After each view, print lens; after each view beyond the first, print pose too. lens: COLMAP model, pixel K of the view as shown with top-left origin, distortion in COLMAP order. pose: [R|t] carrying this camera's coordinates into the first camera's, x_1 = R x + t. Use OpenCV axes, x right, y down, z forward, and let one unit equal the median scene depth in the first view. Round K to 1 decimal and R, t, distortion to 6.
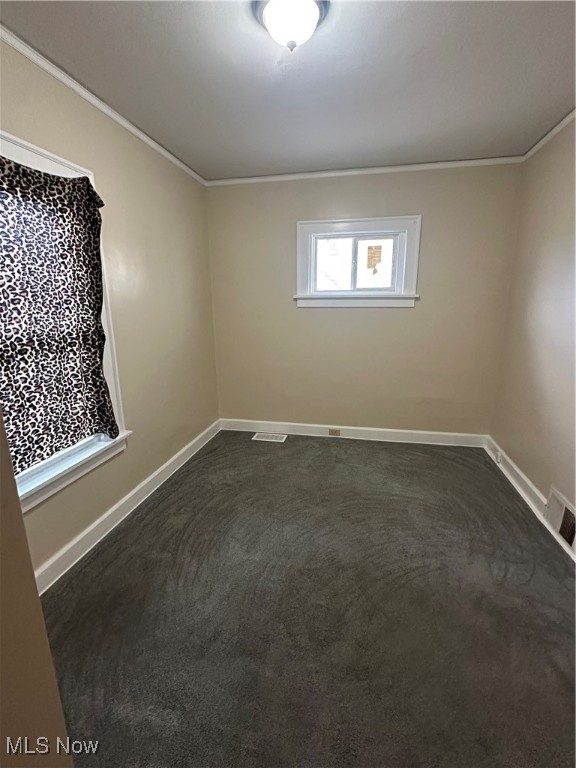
lens RADIAL K [[355.7, 0, 288.1], [0, 355.7, 383.4], [0, 0, 1]] dist [-0.003576, -0.001321]
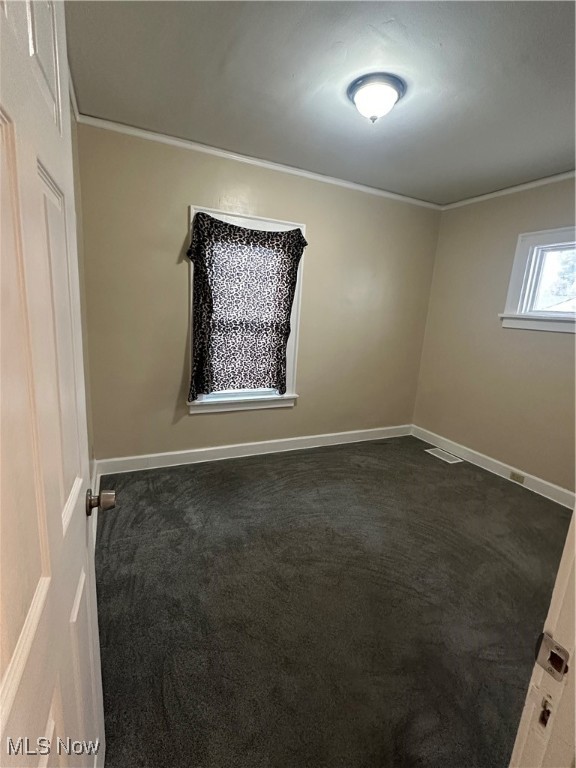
lens RADIAL K [[355.7, 0, 286.7], [0, 355.7, 382.7], [0, 0, 1]] dist [-0.003576, -0.001321]
pose [[0.604326, 0.209057, -0.768820, 0.608345], [-0.245495, 0.966872, 0.069941, -0.005893], [0.757972, 0.146474, 0.635628, 0.032980]]
